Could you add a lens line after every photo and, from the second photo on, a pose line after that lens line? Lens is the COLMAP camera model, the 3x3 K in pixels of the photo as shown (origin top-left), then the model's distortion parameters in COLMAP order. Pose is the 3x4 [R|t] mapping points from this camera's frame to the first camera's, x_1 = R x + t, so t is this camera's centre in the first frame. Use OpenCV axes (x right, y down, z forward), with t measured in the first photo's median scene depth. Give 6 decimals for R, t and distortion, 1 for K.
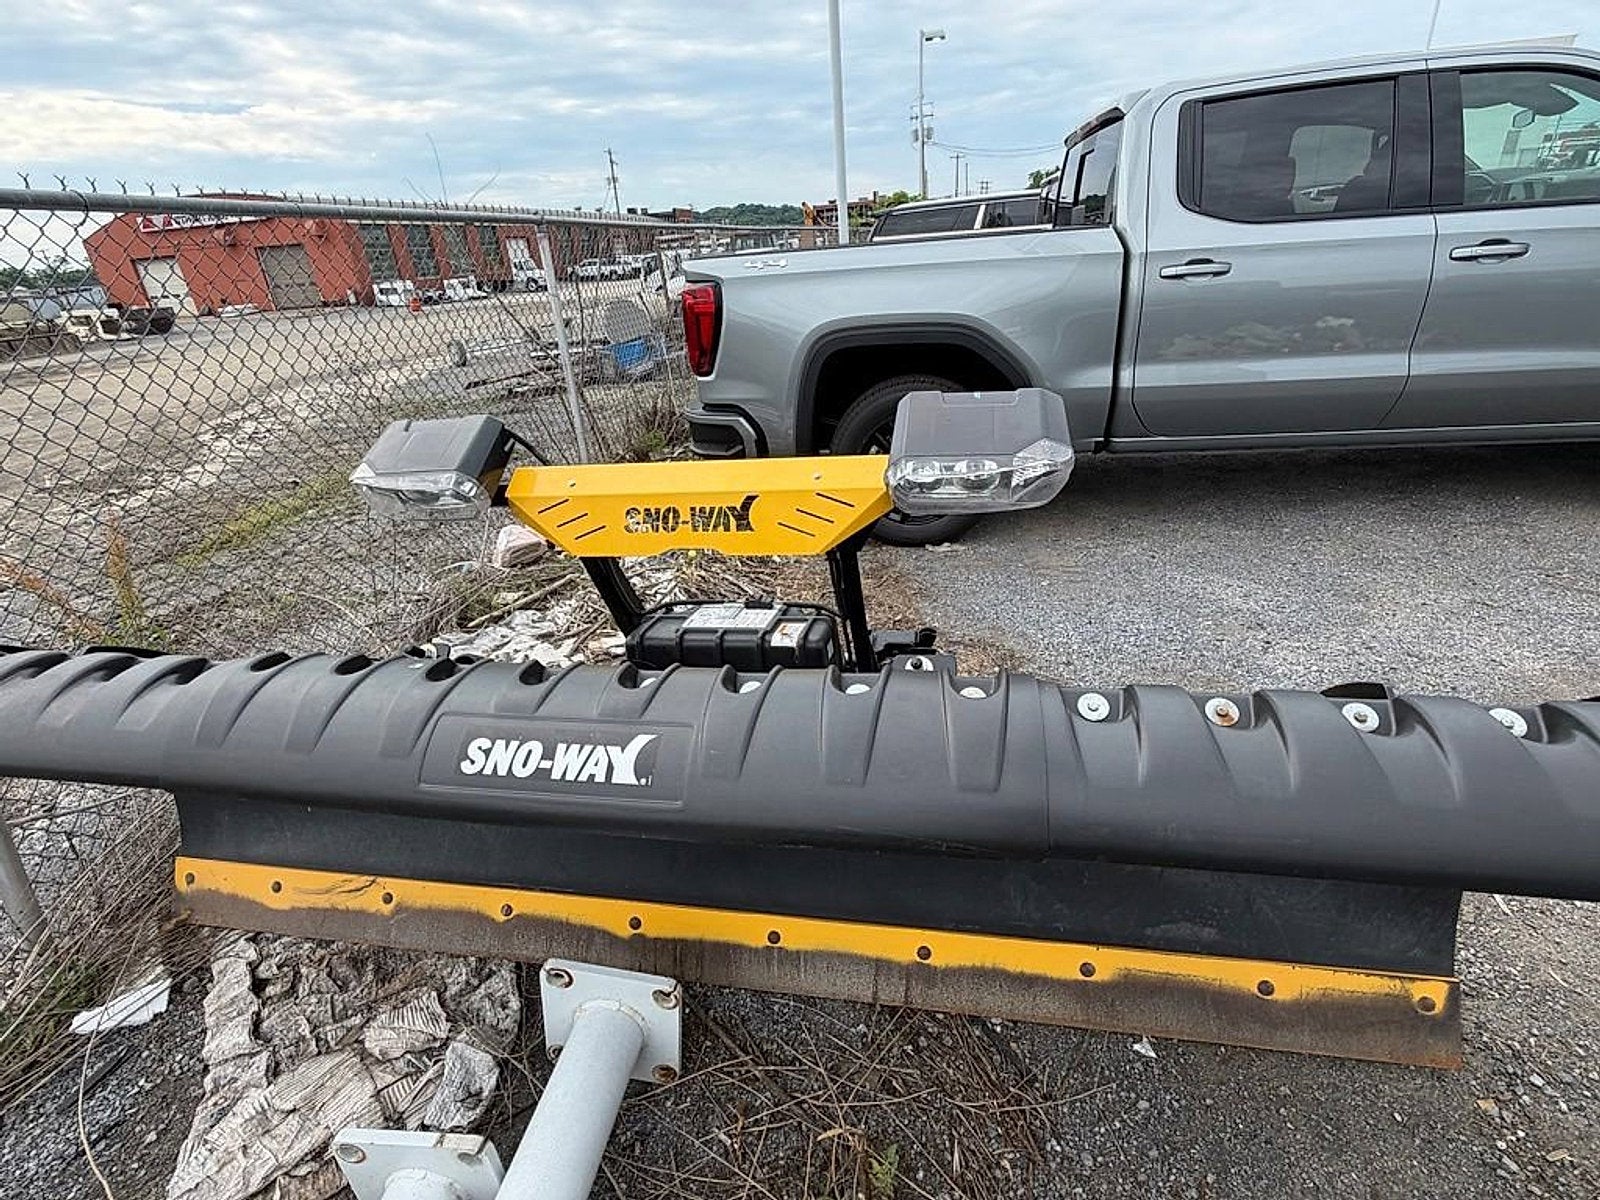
lens RADIAL K [[832.3, 0, 805.4], [0, 832.3, 605.5], [0, 0, 1]] dist [0.000185, -0.001133]
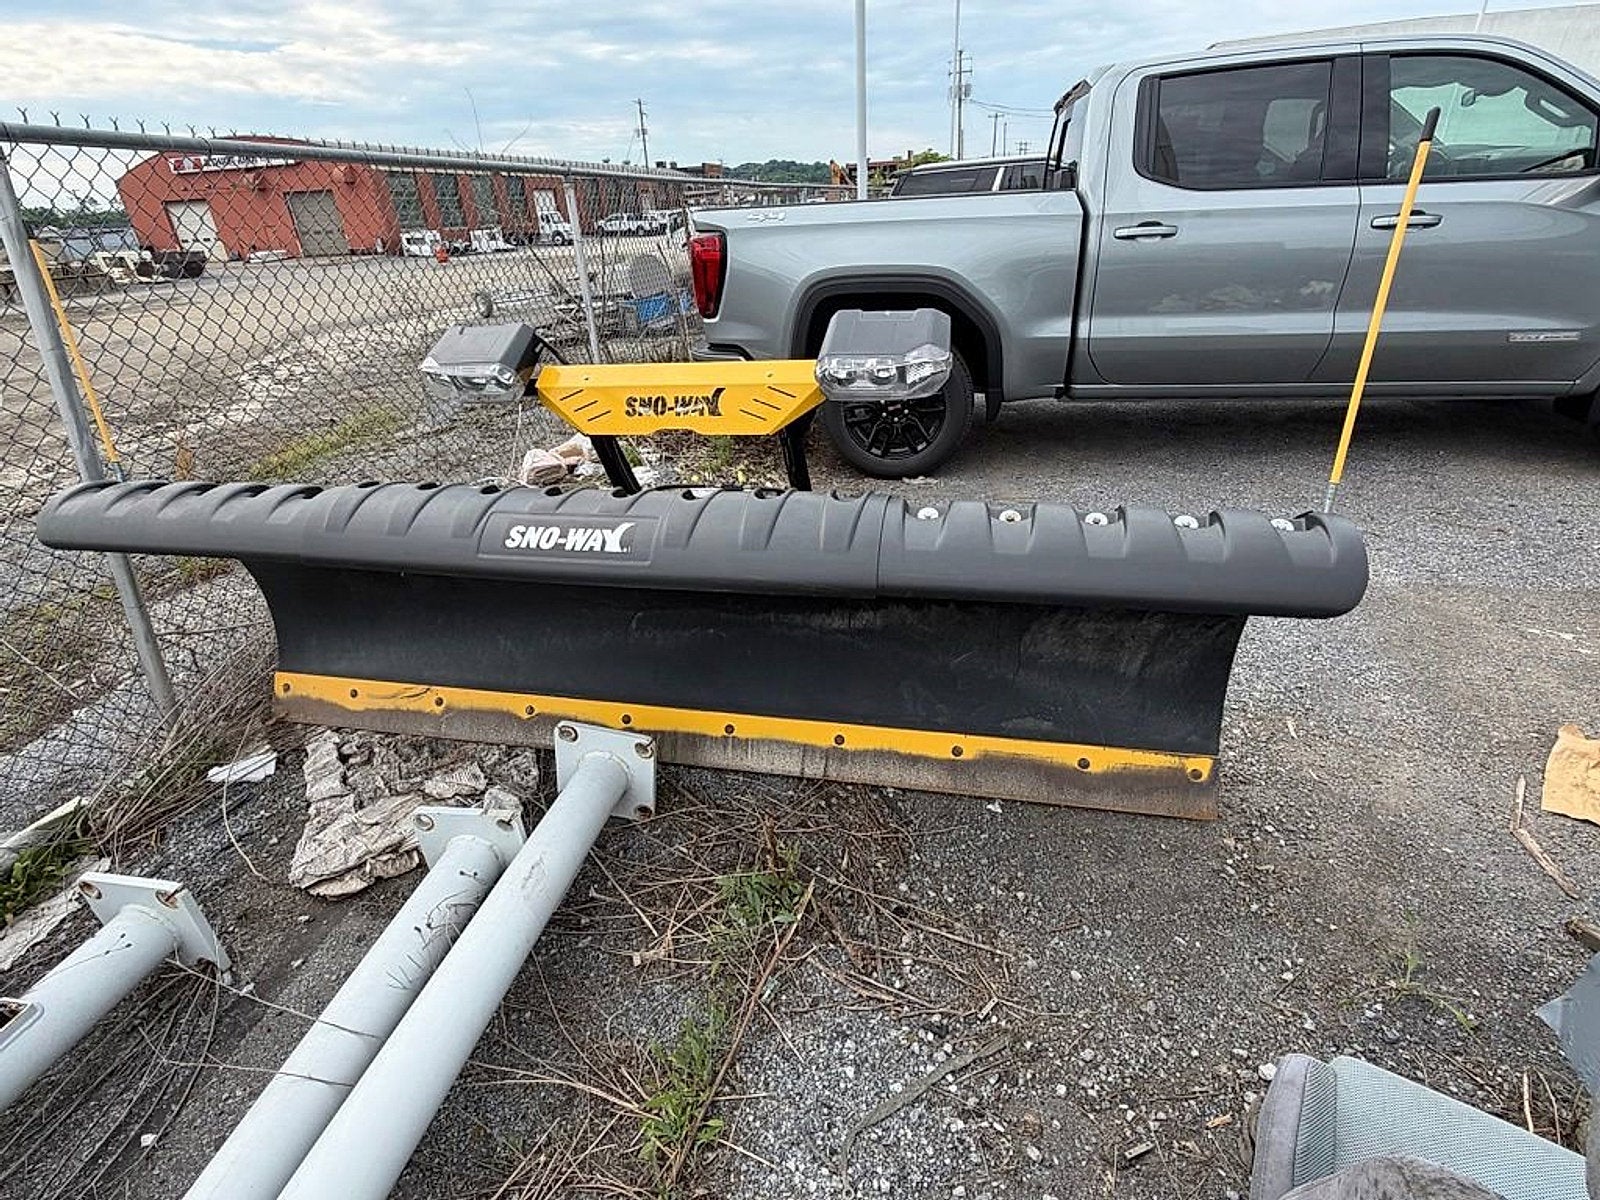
lens RADIAL K [[827.0, 0, 801.7], [0, 827.0, 615.2], [0, 0, 1]] dist [-0.000841, 0.000184]
pose [[0.999045, 0.037602, -0.022267, 0.095478], [-0.036381, 0.997936, 0.052914, 0.137101], [0.024211, -0.052054, 0.998351, -0.292438]]
